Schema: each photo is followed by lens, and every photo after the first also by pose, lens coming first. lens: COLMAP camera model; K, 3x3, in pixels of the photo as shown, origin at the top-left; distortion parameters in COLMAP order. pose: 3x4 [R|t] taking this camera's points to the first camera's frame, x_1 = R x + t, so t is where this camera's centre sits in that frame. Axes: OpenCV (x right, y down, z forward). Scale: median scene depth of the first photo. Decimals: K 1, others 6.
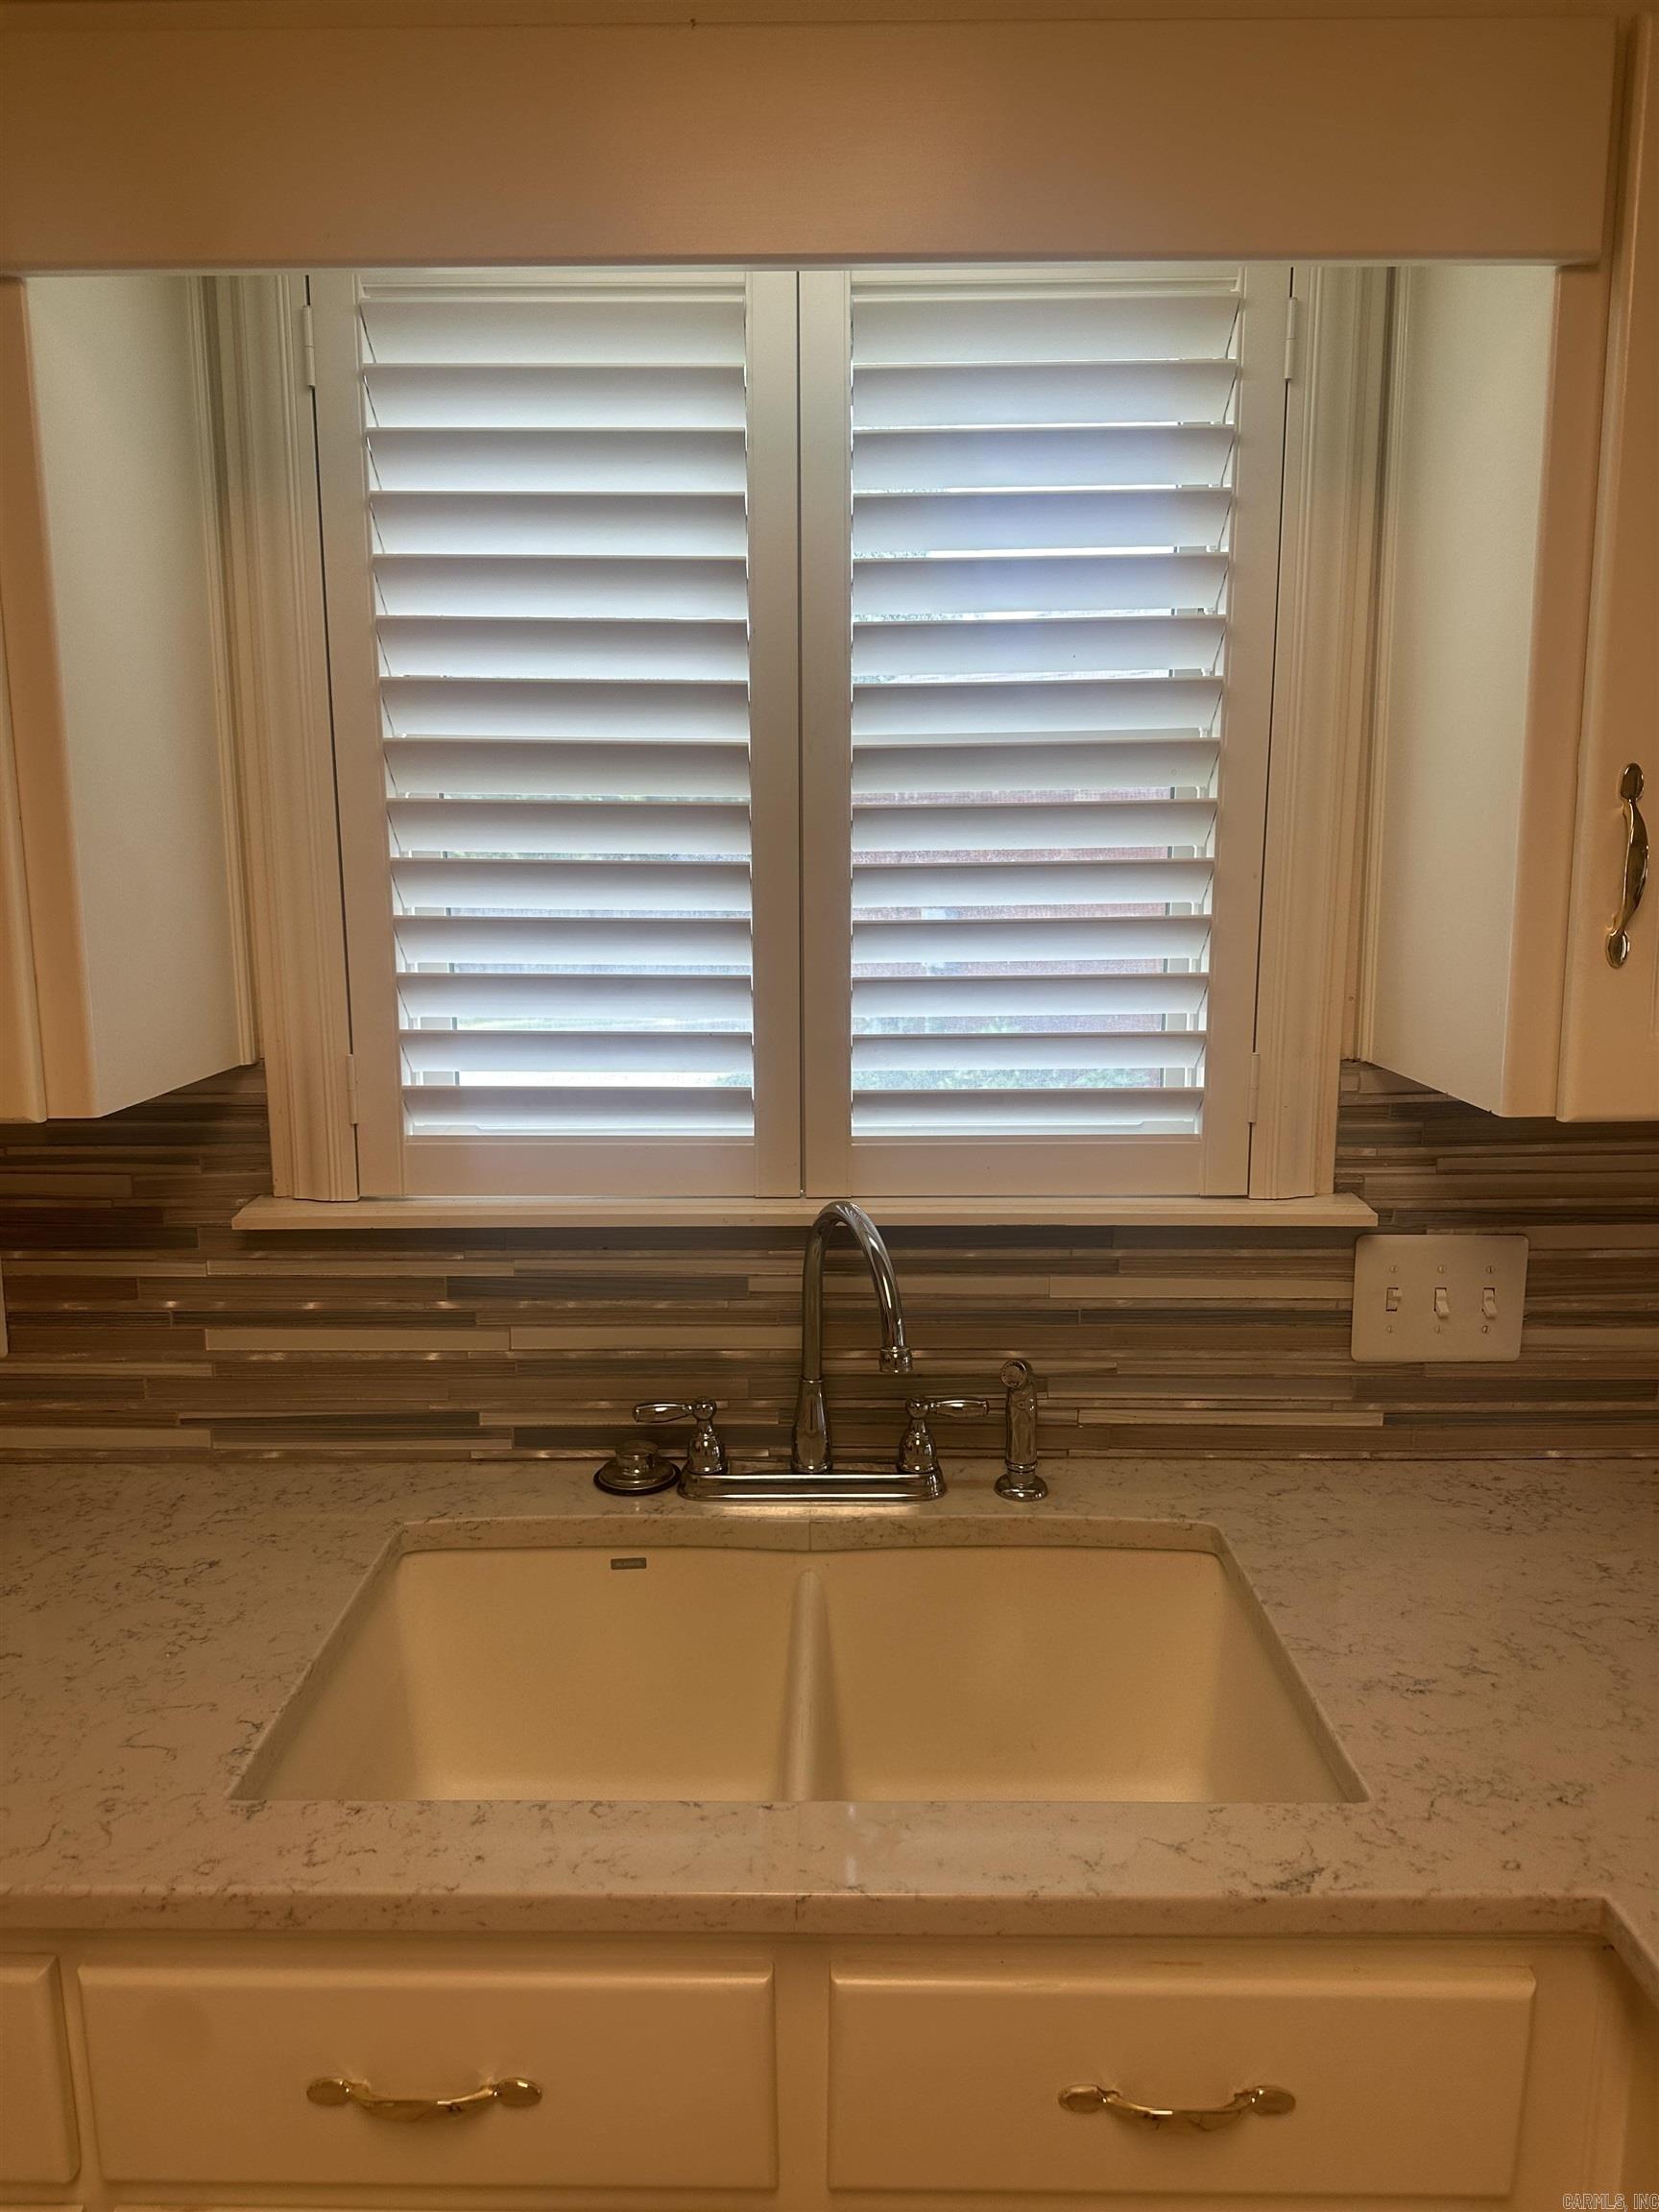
lens RADIAL K [[1556.5, 0, 828.9], [0, 1556.5, 1105.8], [0, 0, 1]] dist [0.044463, -0.027184]
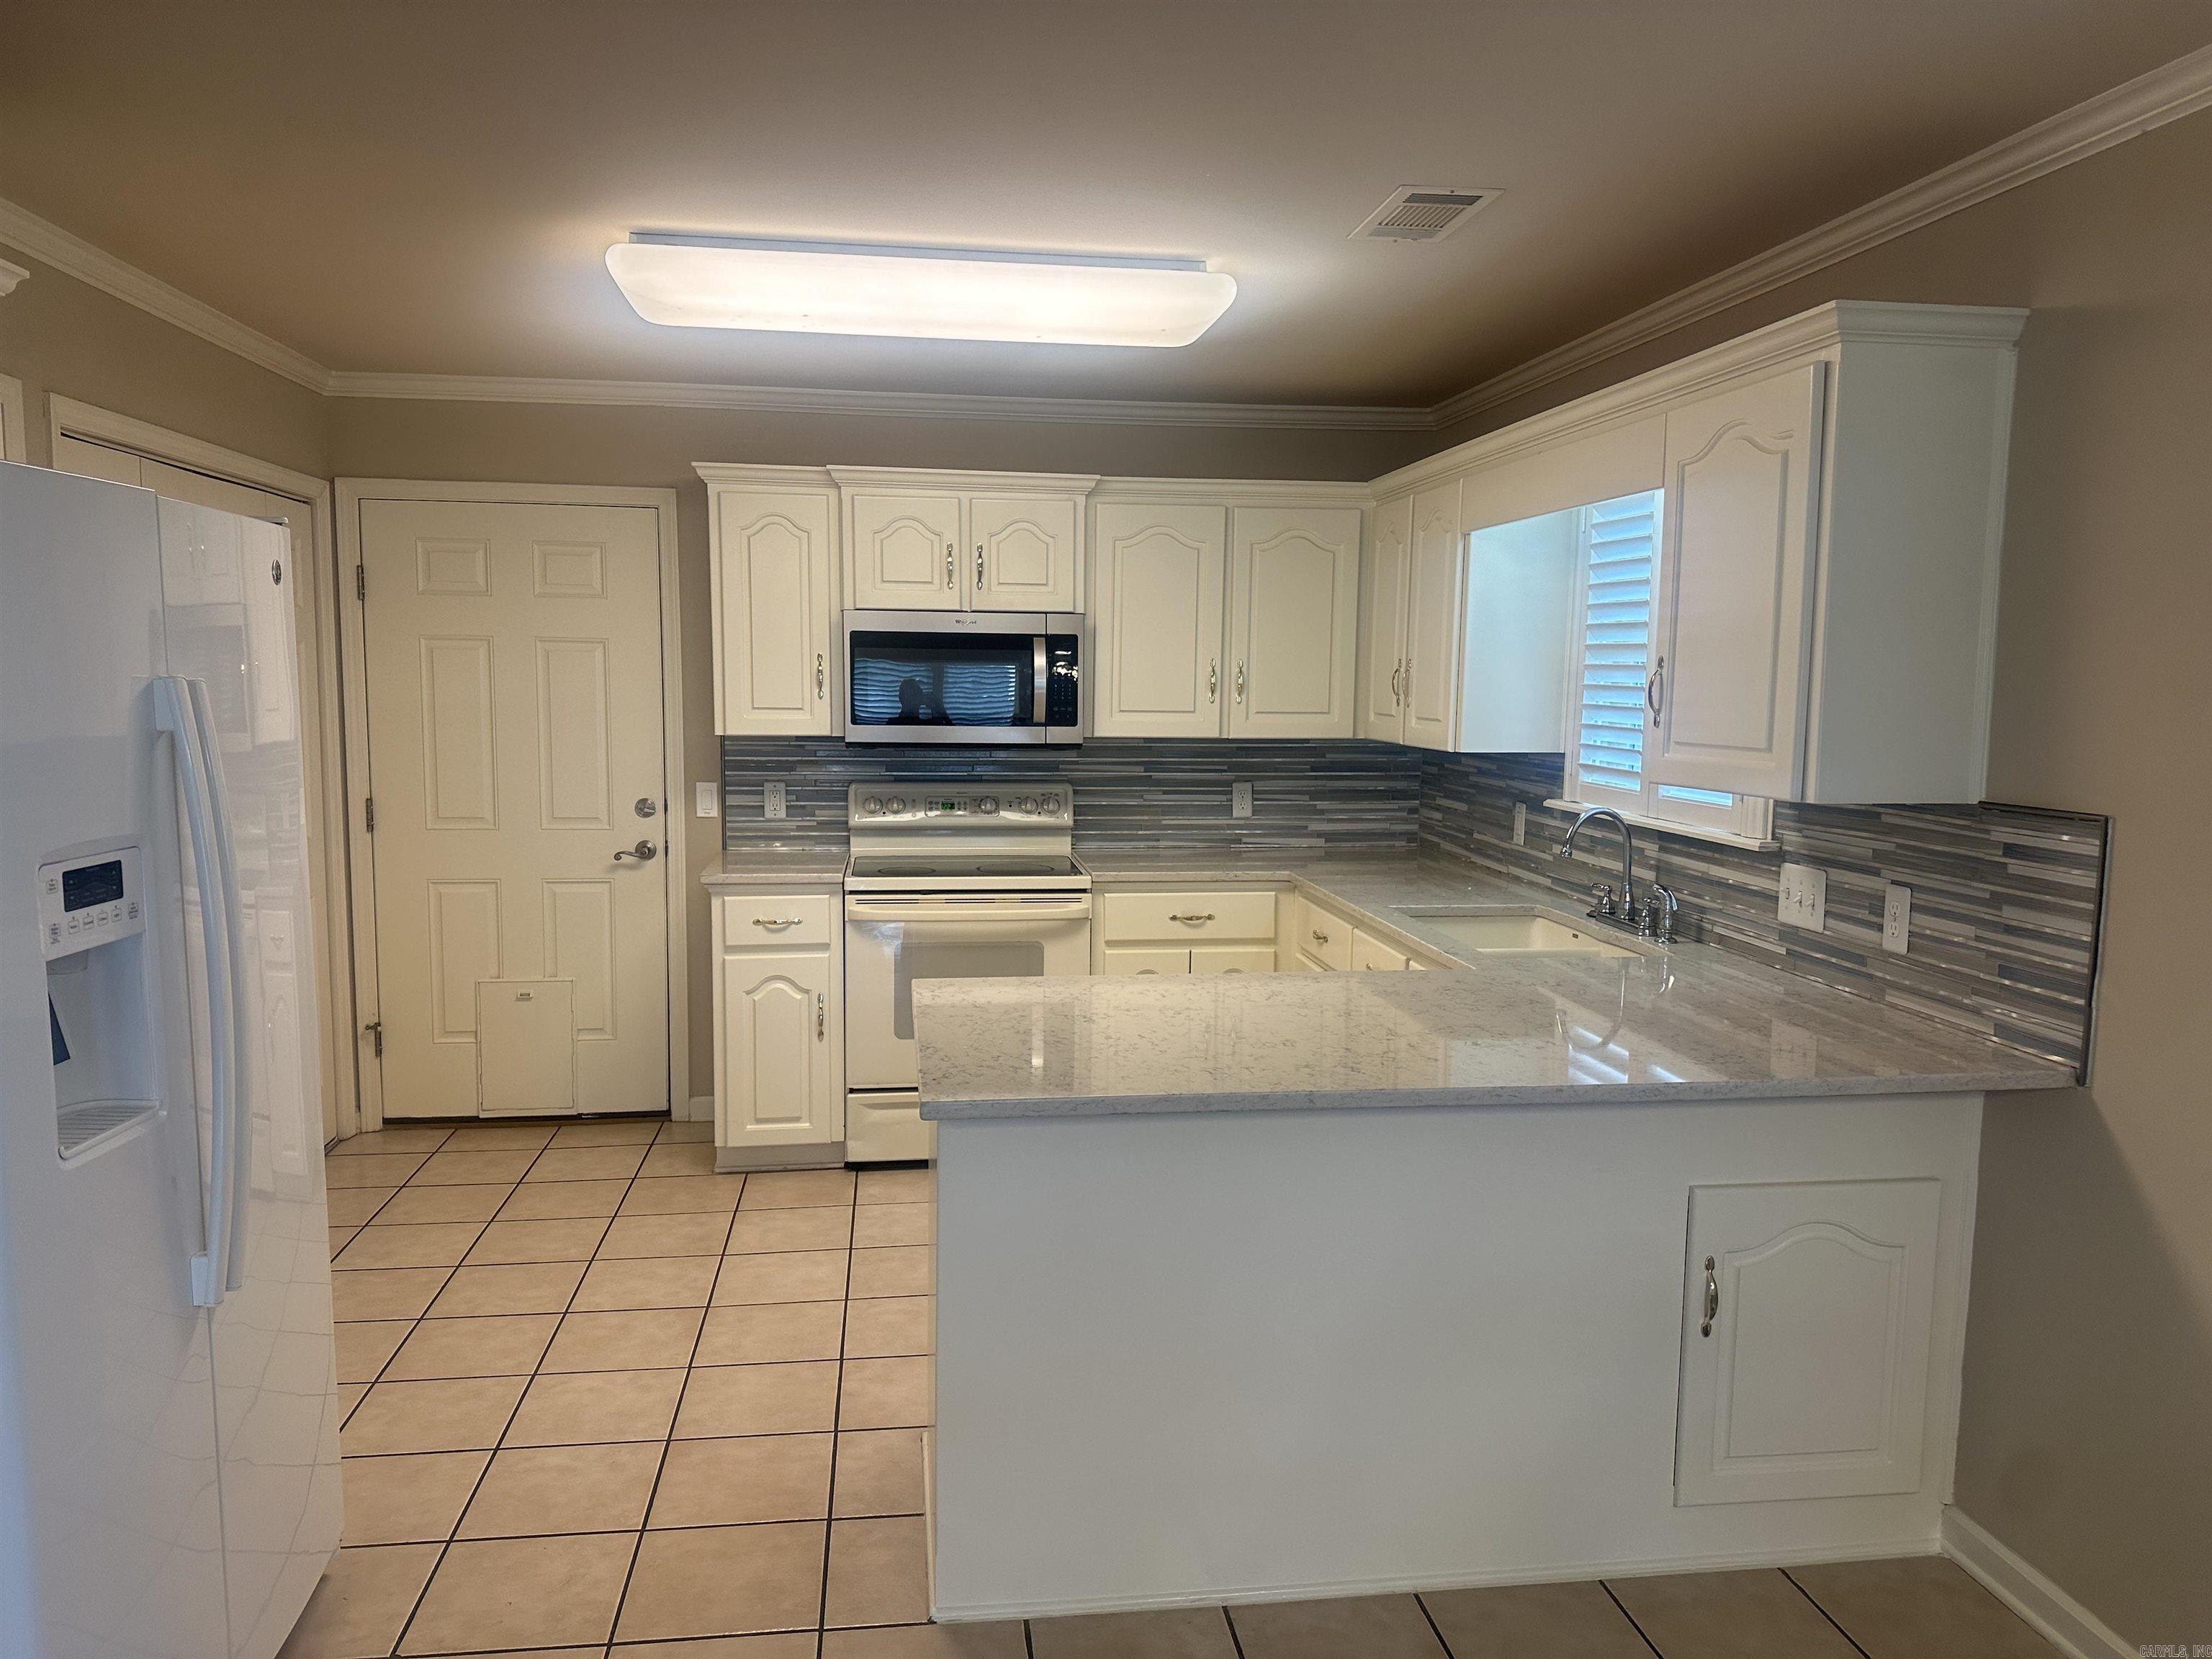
lens RADIAL K [[1556.5, 0, 1099.9], [0, 1556.5, 821.7], [0, 0, 1]] dist [0.044463, -0.027184]
pose [[0.148478, 0.105558, -0.983266, 2.319568], [-0.172853, 0.981751, 0.079294, 0.018537], [0.973692, 0.158187, 0.164015, -0.290652]]
